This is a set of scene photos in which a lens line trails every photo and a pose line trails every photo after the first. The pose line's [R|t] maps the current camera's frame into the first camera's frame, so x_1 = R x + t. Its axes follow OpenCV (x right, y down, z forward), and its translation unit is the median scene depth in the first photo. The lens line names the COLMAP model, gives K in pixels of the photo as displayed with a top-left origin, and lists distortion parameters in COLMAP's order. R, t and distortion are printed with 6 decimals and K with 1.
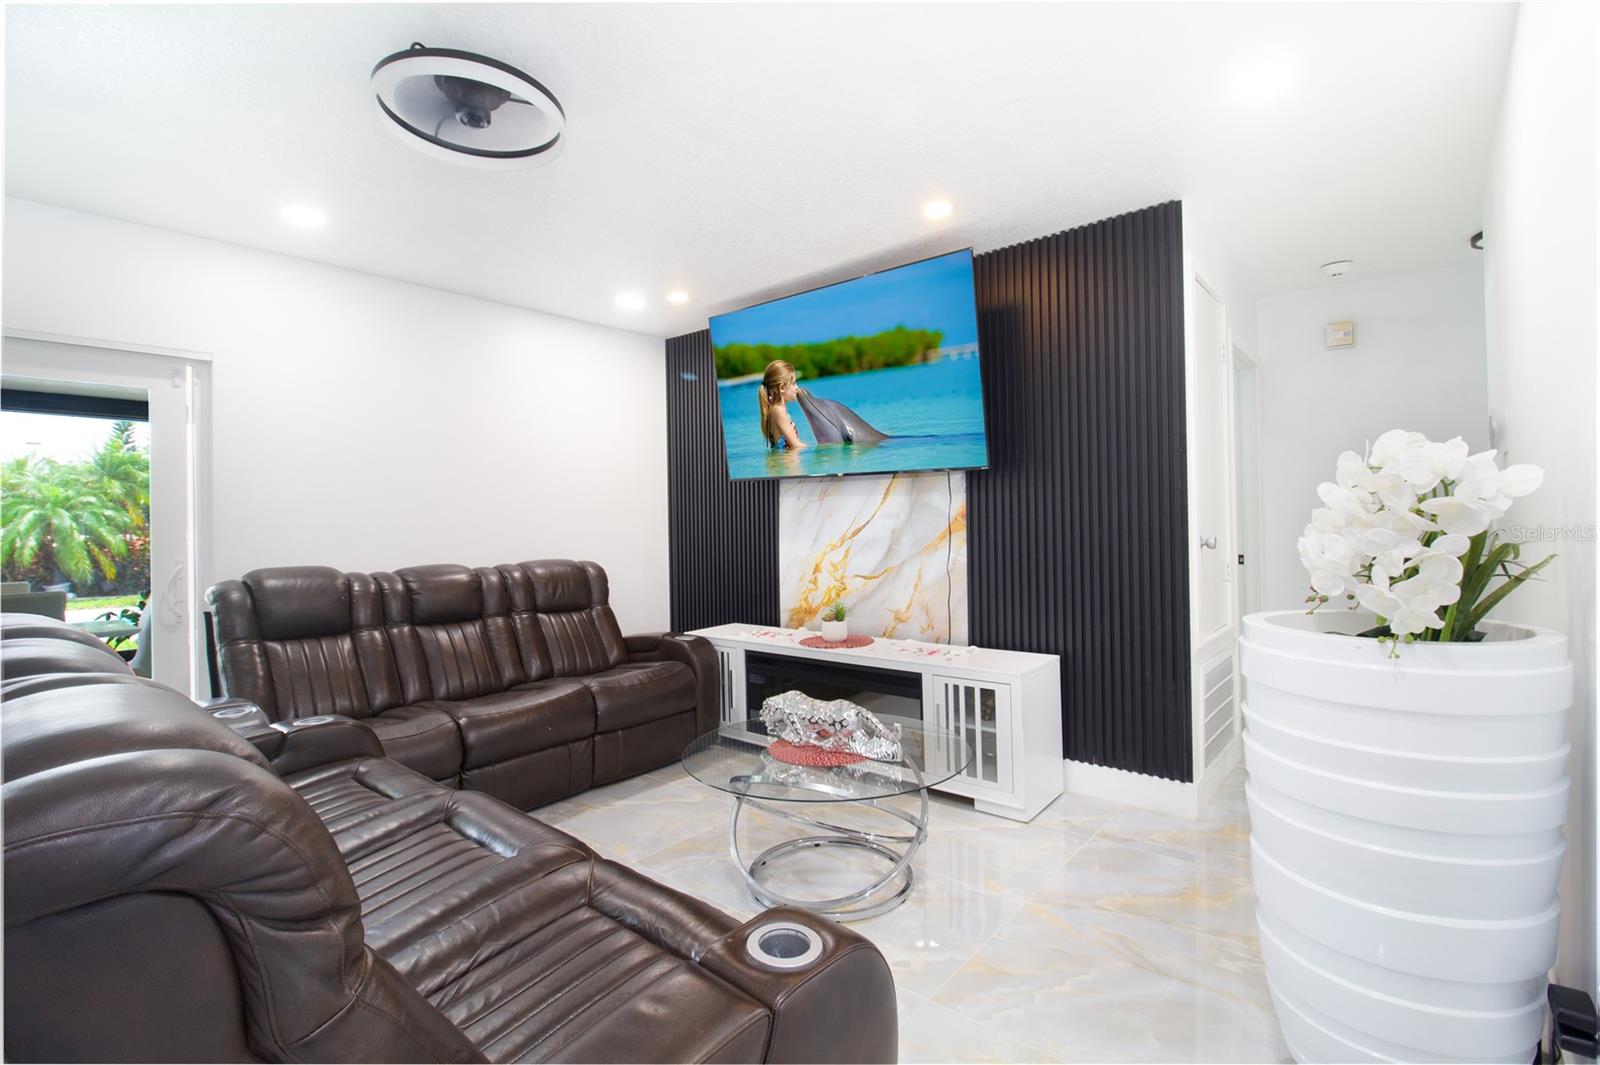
lens RADIAL K [[750.9, 0, 793.6], [0, 750.9, 513.7], [0, 0, 1]] dist [-0.001043, -0.000124]
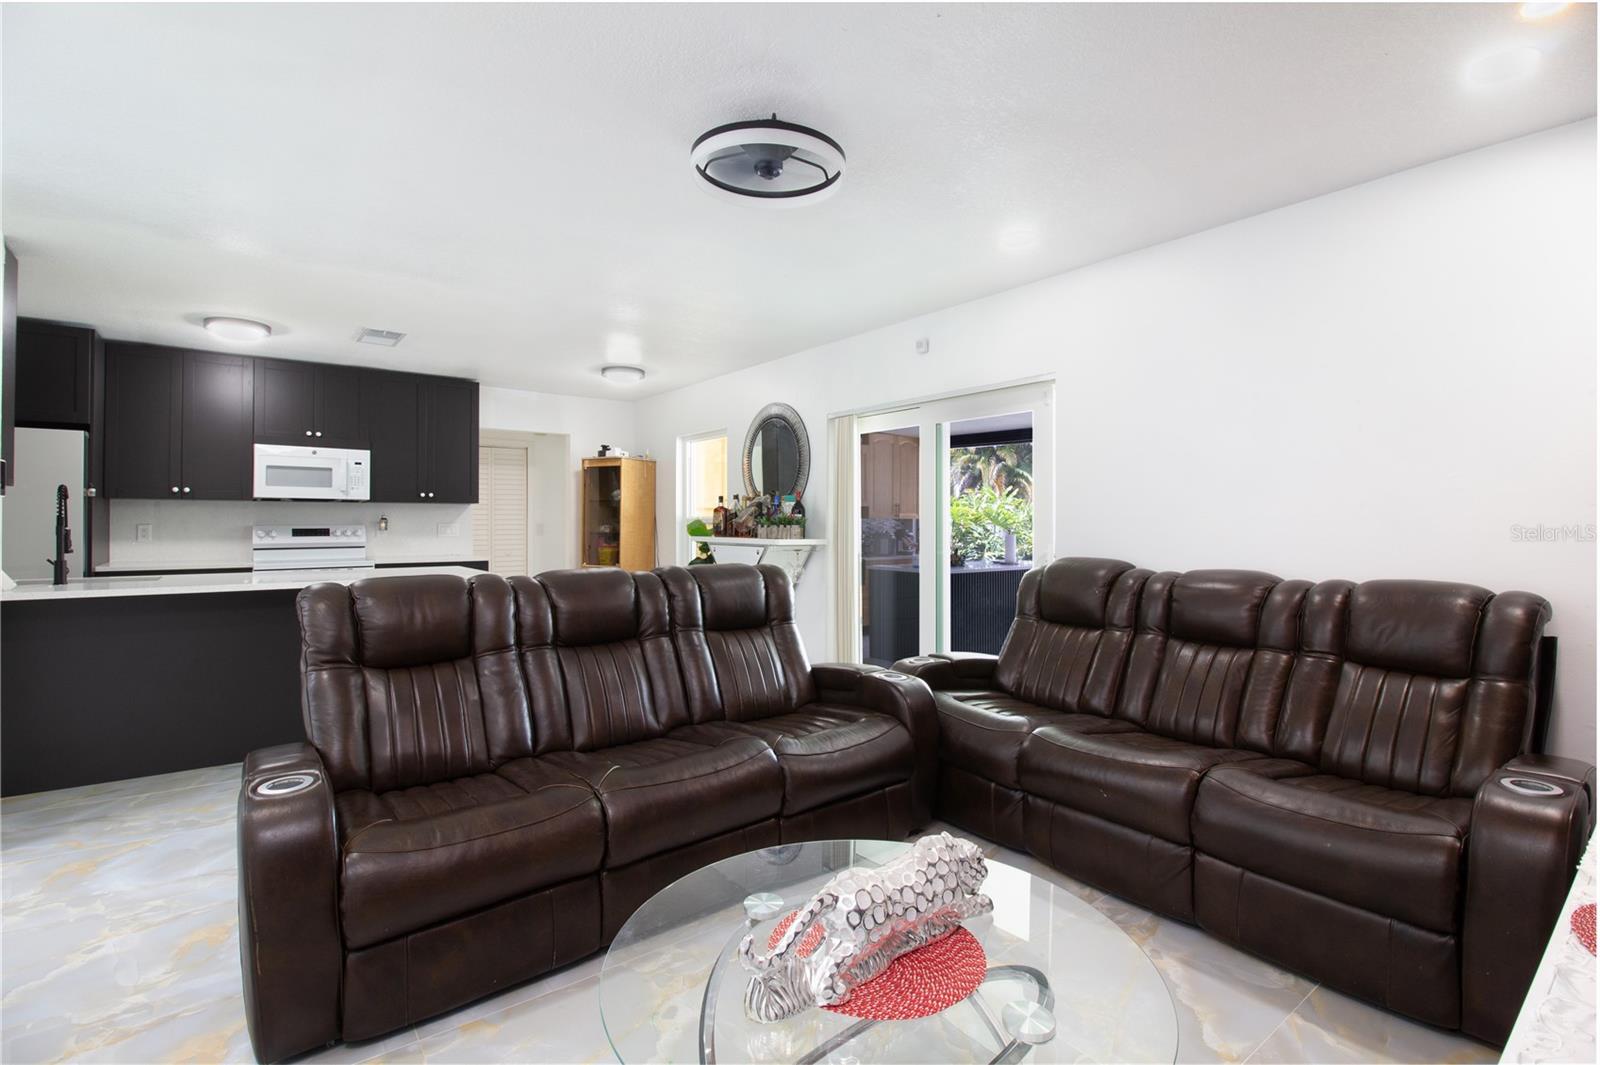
lens RADIAL K [[737.9, 0, 807.2], [0, 737.9, 530.4], [0, 0, 1]] dist [-0.000488, -0.000057]
pose [[-0.209243, 0.014423, -0.977757, 0.387172], [0.001410, 0.999895, 0.014448, 0.015113], [0.977863, 0.001645, -0.209242, 0.757954]]
